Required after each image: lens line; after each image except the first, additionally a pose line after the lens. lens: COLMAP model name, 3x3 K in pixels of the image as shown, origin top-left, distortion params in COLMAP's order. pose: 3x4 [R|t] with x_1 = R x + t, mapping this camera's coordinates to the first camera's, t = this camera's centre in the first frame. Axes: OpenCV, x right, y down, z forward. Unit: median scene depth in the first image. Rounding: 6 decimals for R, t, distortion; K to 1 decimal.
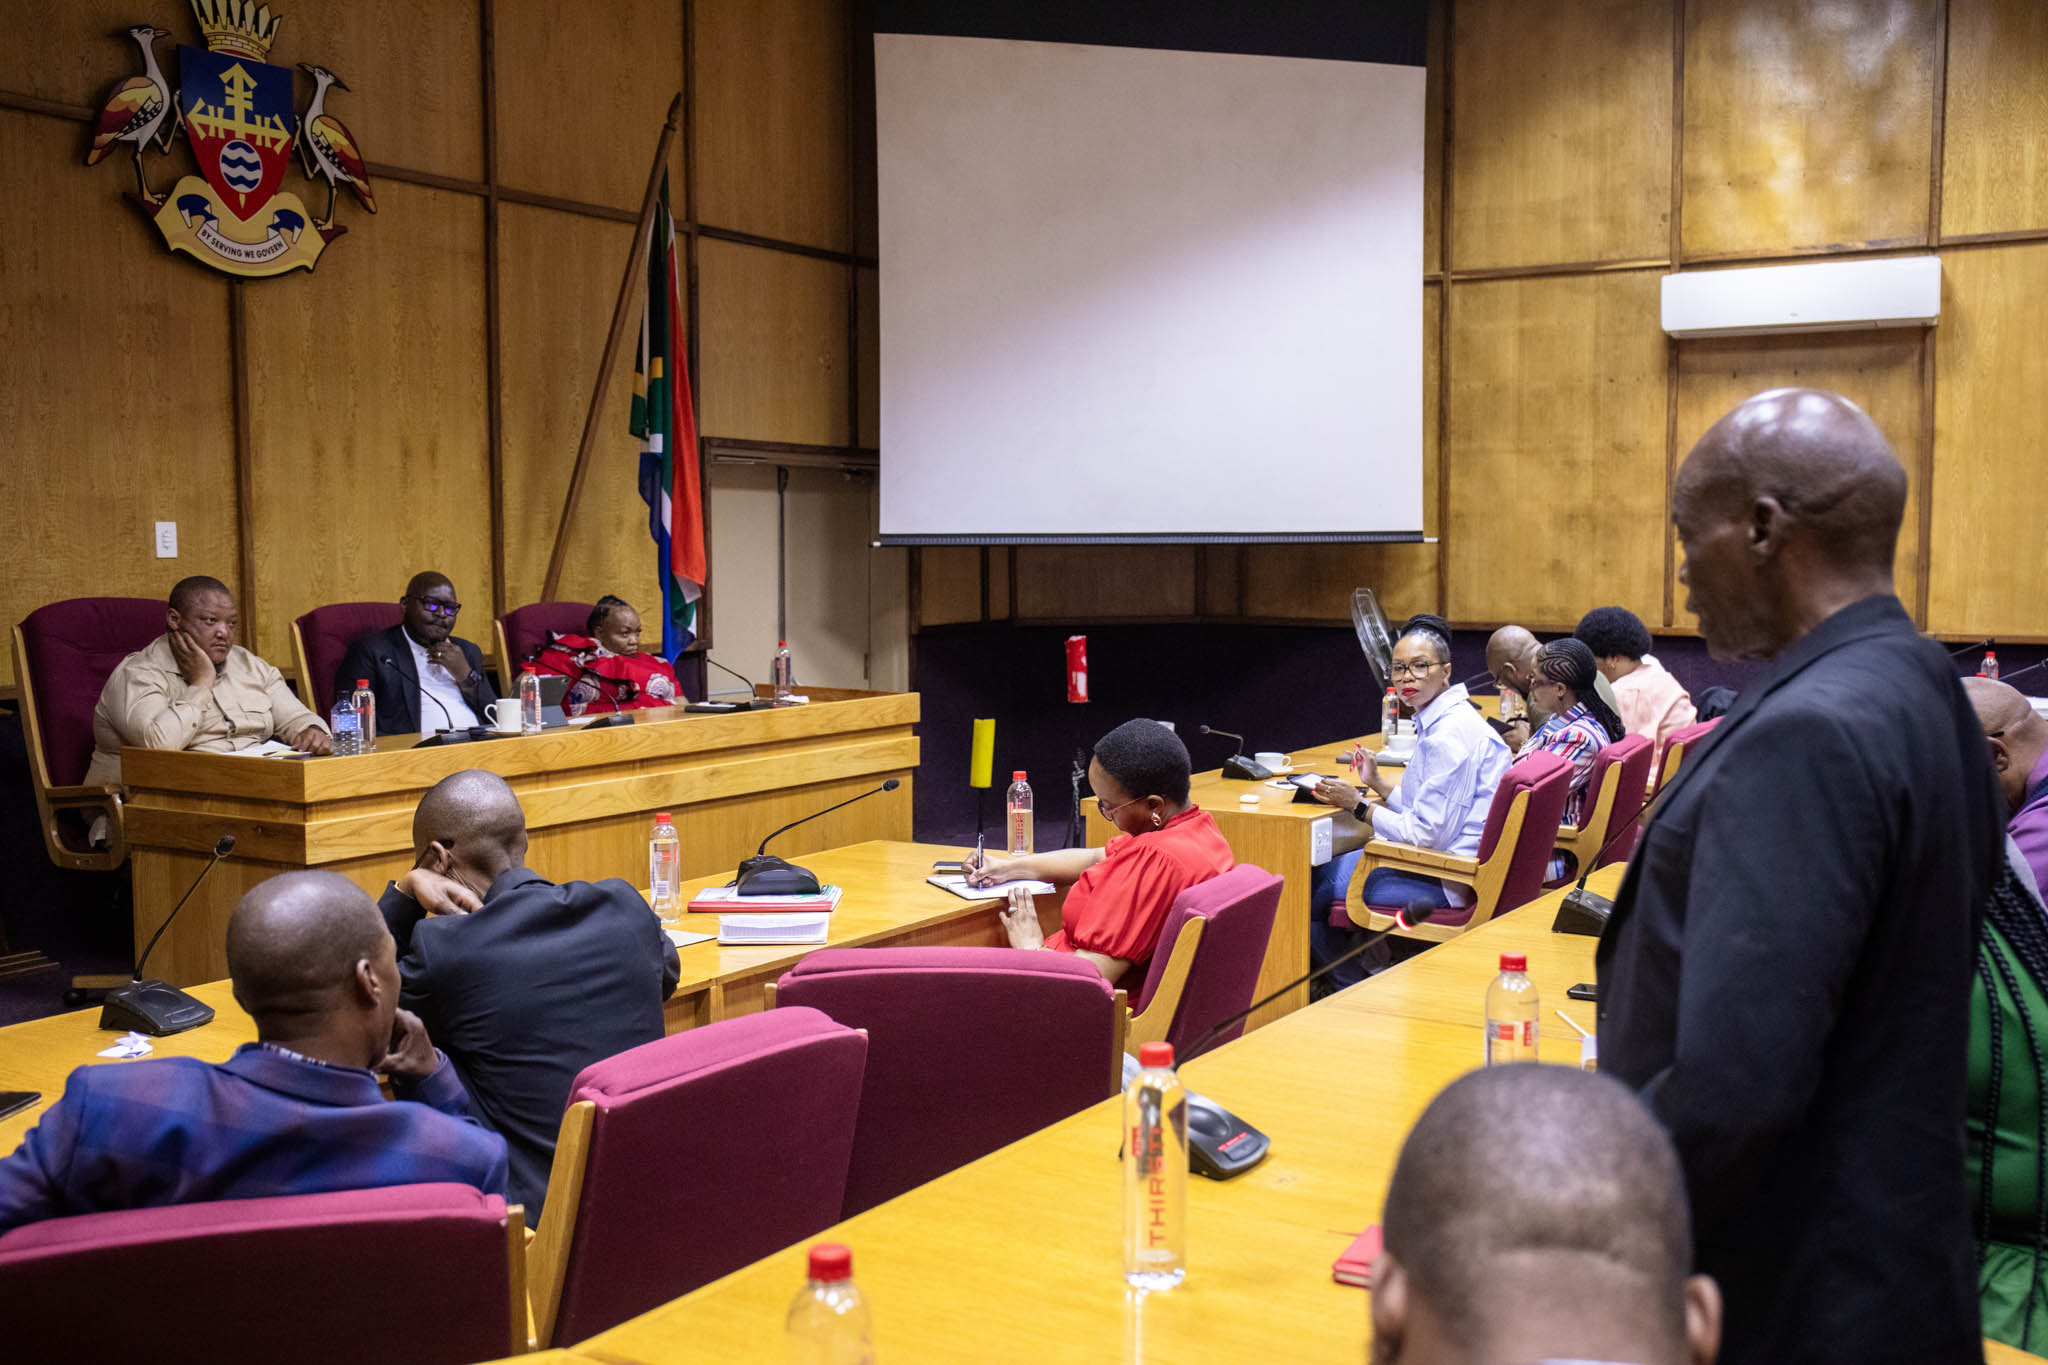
lens RADIAL K [[2015.1, 0, 1046.0], [0, 2015.1, 706.4], [0, 0, 1]] dist [-0.015374, 0.000000]
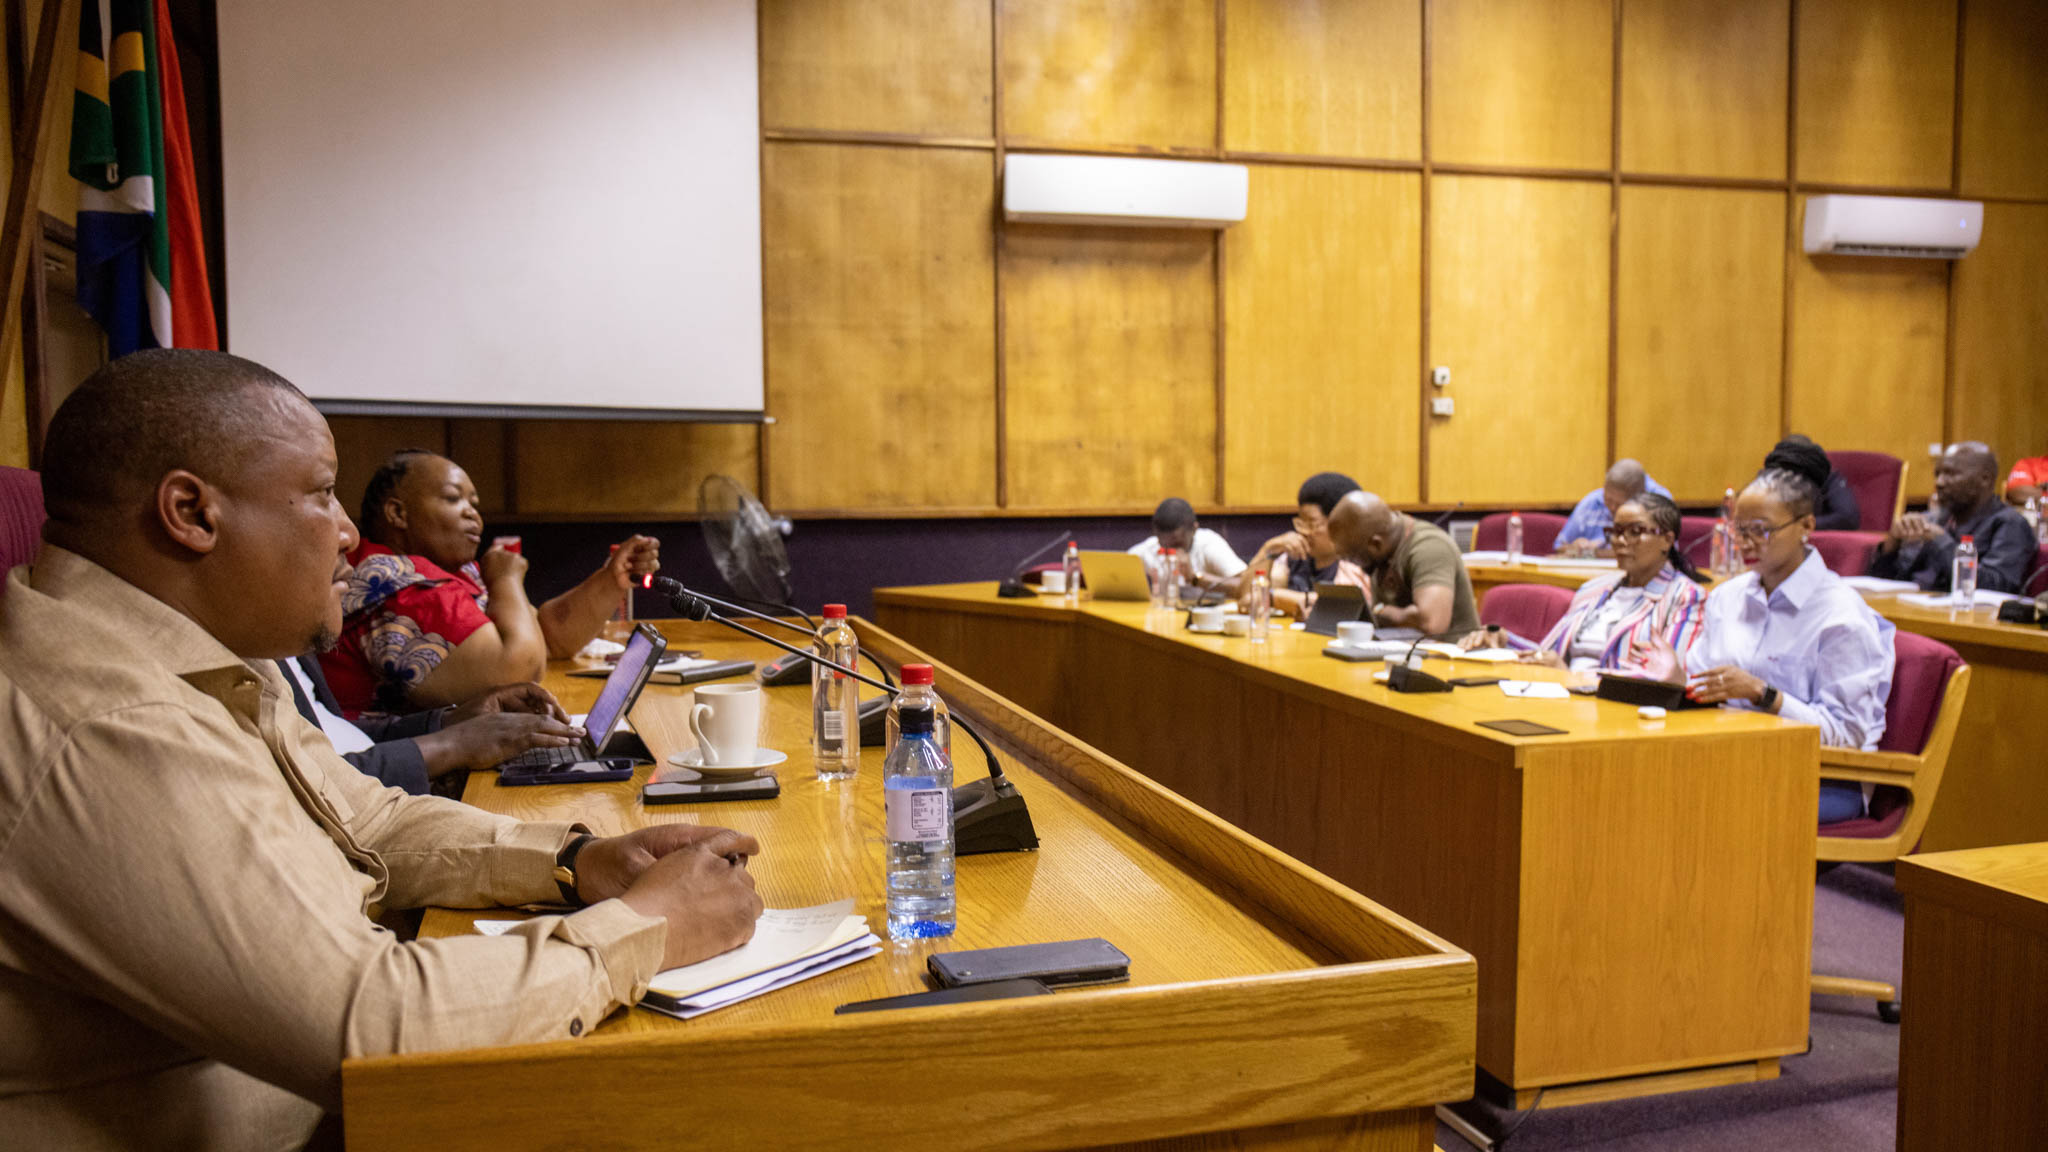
lens RADIAL K [[1638.4, 0, 1037.7], [0, 1638.4, 591.7], [0, 0, 1]] dist [-0.078803, 0.080903]
pose [[0.680839, -0.061231, 0.729869, -0.343202], [0.063864, 0.997667, 0.024124, -0.019984], [-0.729644, 0.030188, 0.683161, 0.527559]]
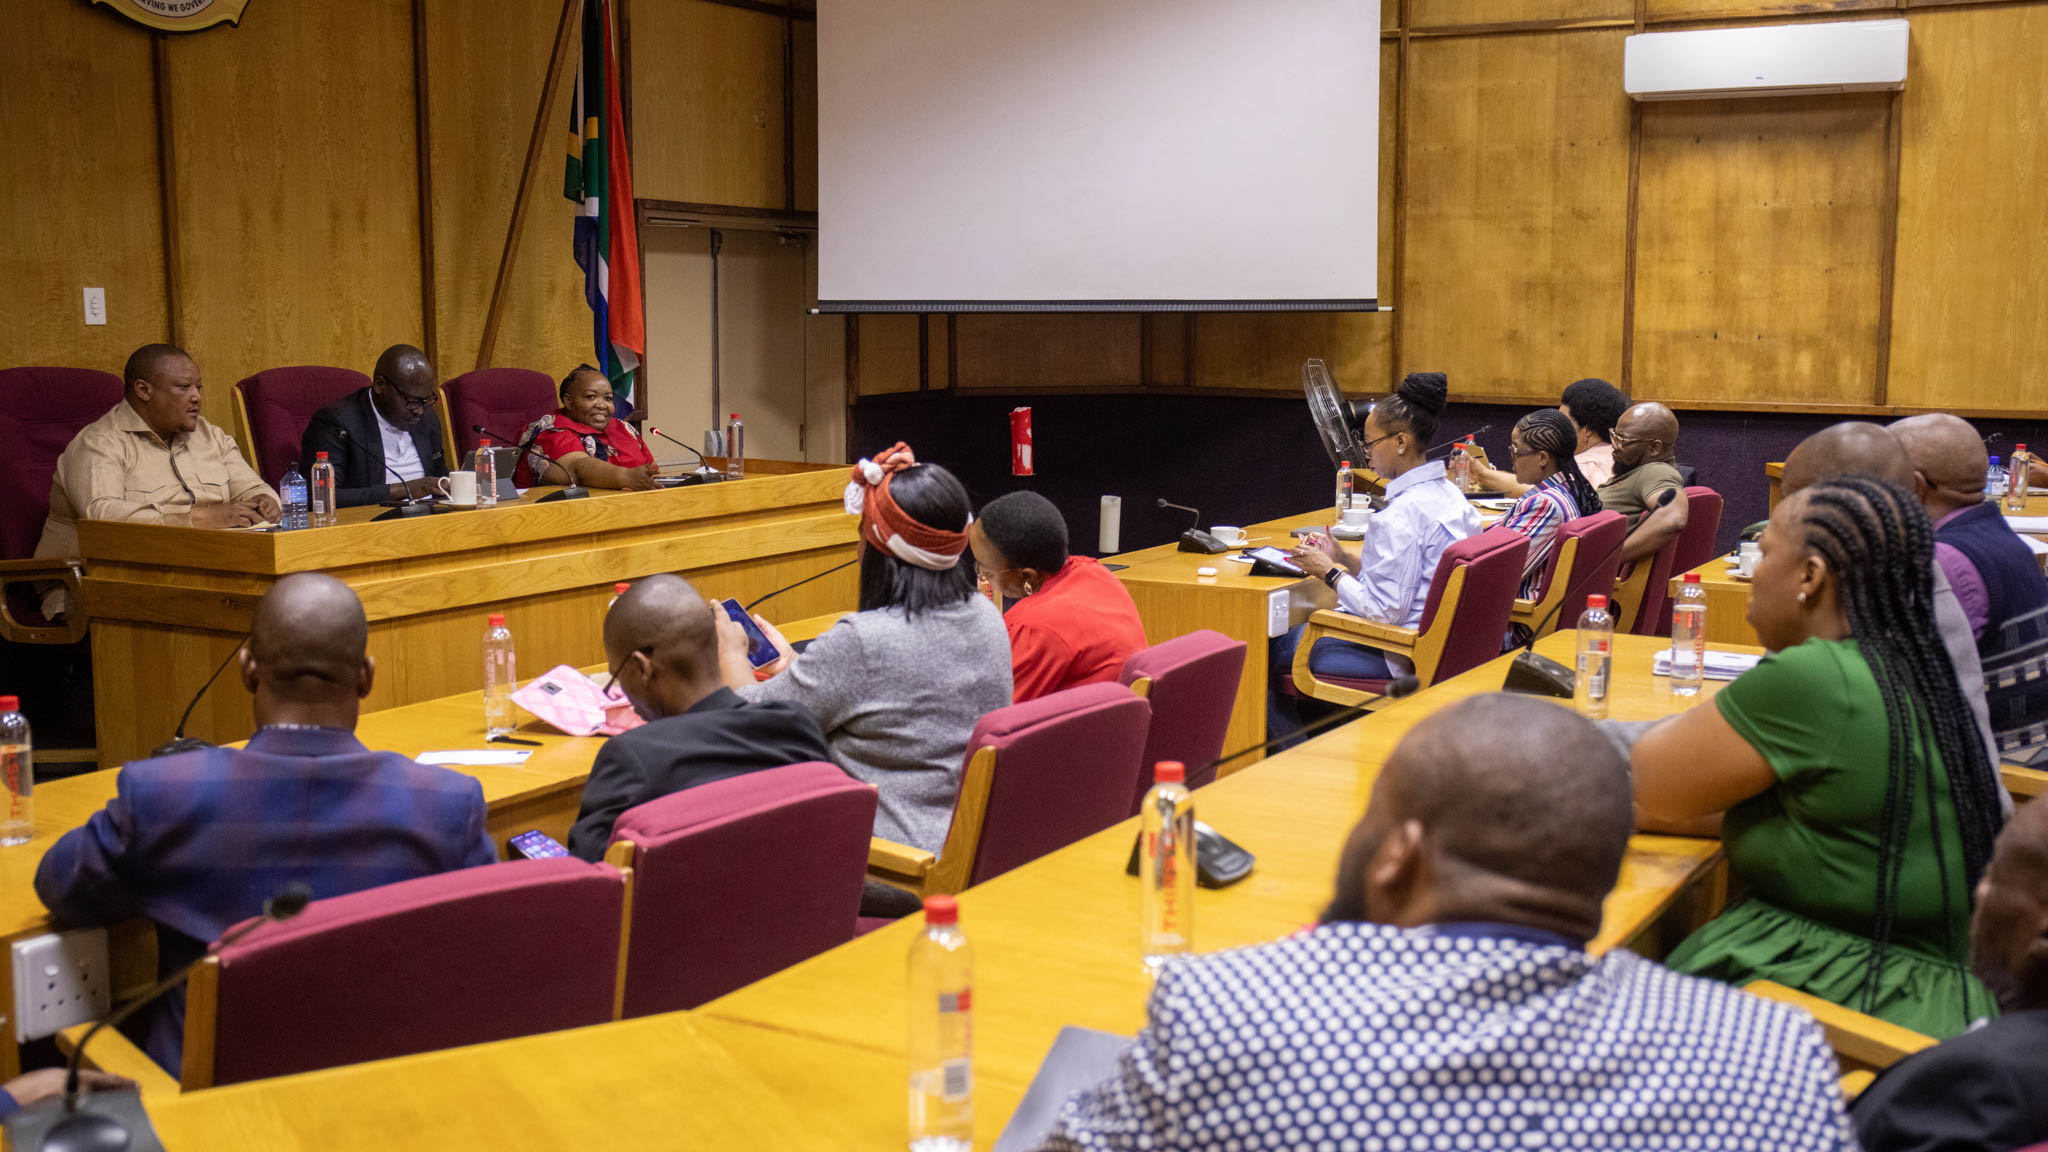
lens RADIAL K [[2173.0, 0, 1048.2], [0, 2173.0, 593.8], [0, 0, 1]] dist [0.001352, 0.000000]
pose [[0.999274, -0.000197, 0.038087, -0.014184], [-0.001811, 0.998610, 0.052677, -0.000258], [-0.038045, -0.052708, 0.997885, -0.059403]]
